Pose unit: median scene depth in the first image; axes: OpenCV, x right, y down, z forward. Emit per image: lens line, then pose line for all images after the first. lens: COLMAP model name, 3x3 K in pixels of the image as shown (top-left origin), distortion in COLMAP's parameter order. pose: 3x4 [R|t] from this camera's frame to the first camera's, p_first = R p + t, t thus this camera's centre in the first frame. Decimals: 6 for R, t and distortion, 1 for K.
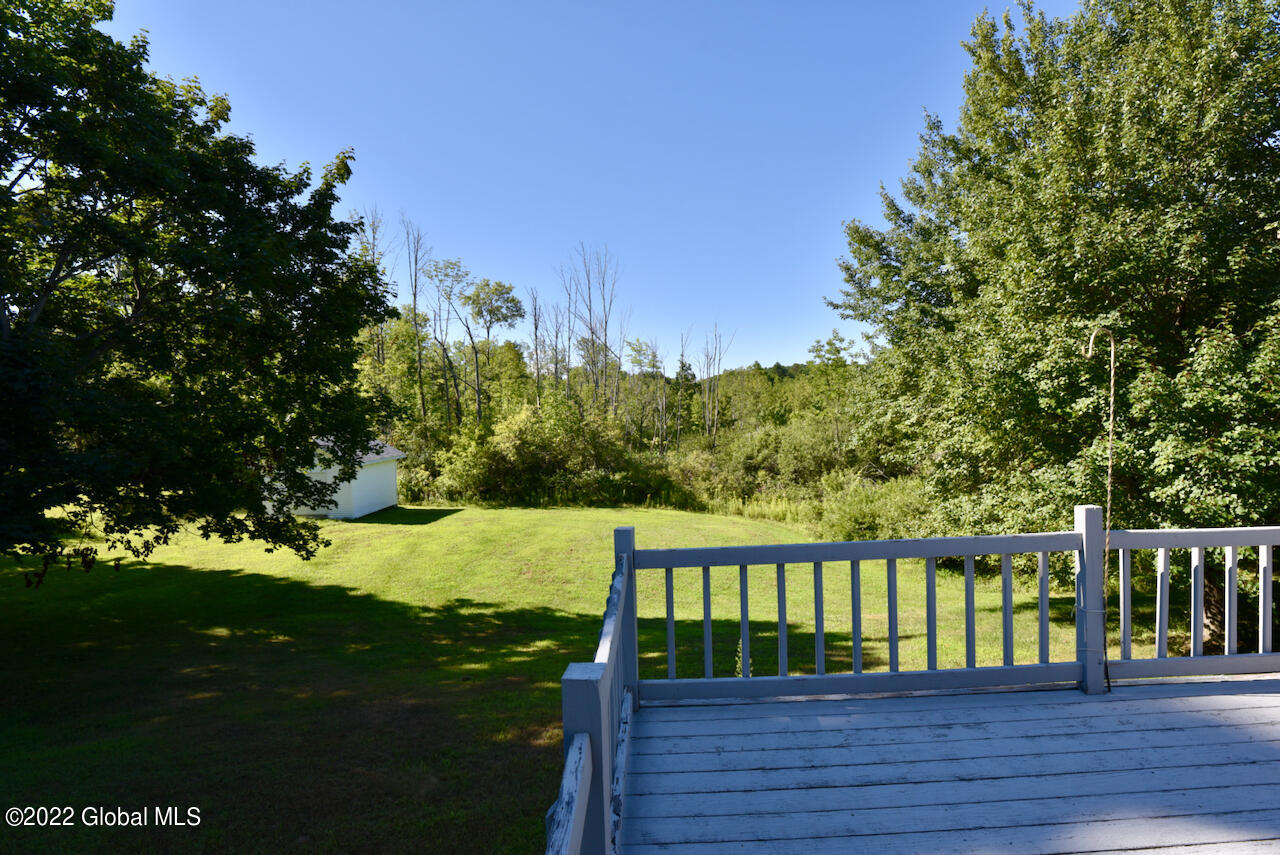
lens RADIAL K [[626.2, 0, 646.5], [0, 626.2, 426.6], [0, 0, 1]] dist [-0.022657, -0.004476]
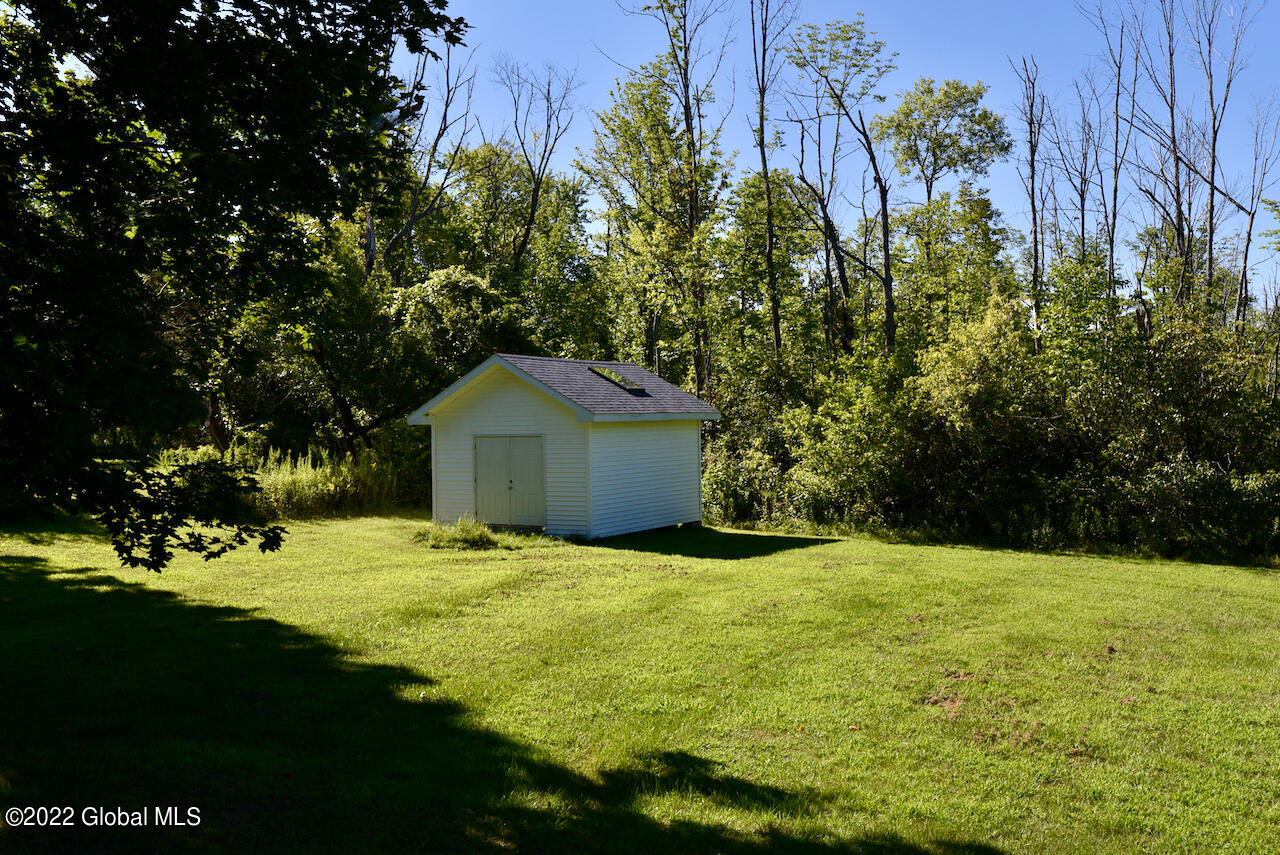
lens RADIAL K [[1128.9, 0, 651.3], [0, 1128.9, 423.6], [0, 0, 1]] dist [0.050284, 0.001639]
pose [[0.872615, 0.006787, -0.488362, -0.060823], [-0.014759, 0.999813, -0.012478, 0.132547], [0.488186, 0.018096, 0.872552, 0.544652]]
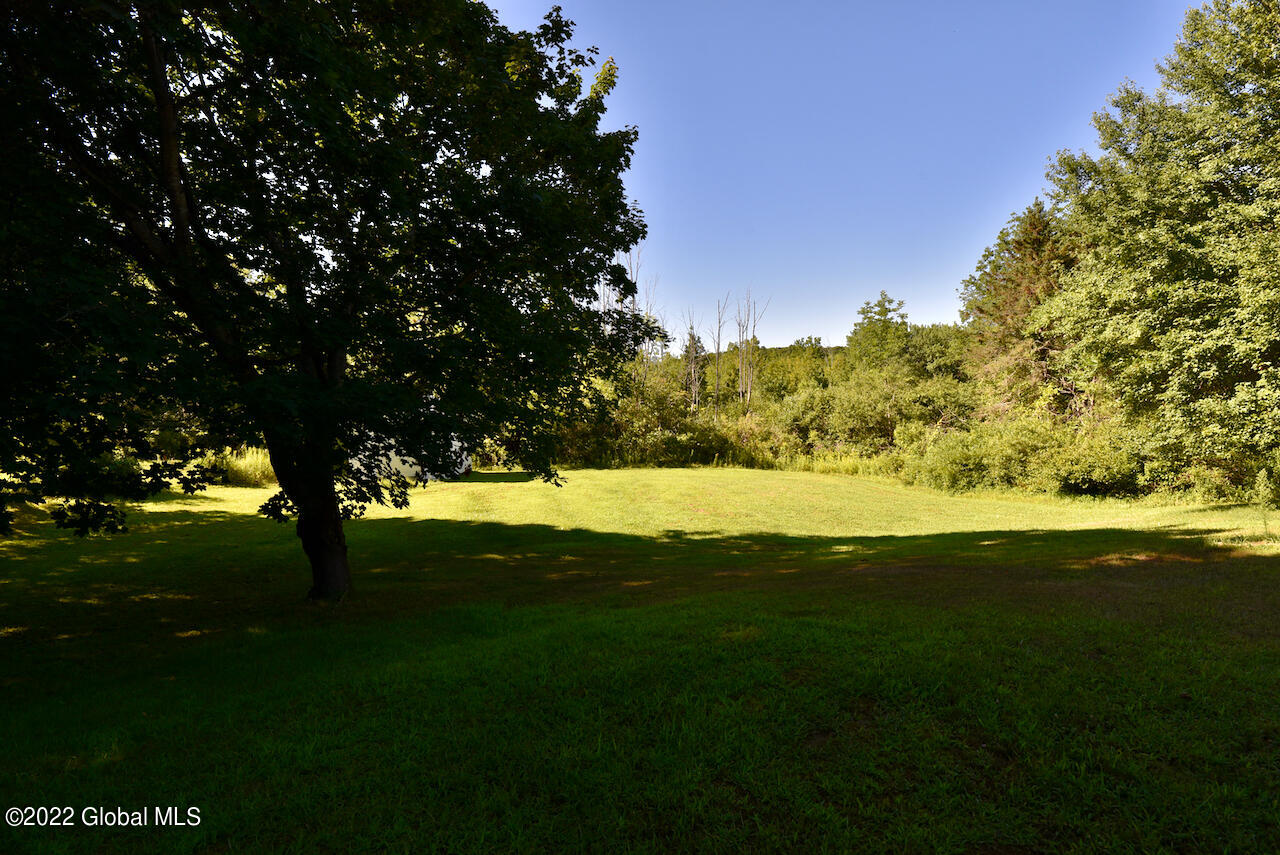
lens RADIAL K [[626.2, 0, 645.7], [0, 626.2, 427.6], [0, 0, 1]] dist [-0.022657, -0.004476]
pose [[0.996775, -0.021591, 0.077292, -0.415525], [0.019821, 0.999525, 0.023594, 0.087982], [-0.077765, -0.021986, 0.996729, 0.007447]]
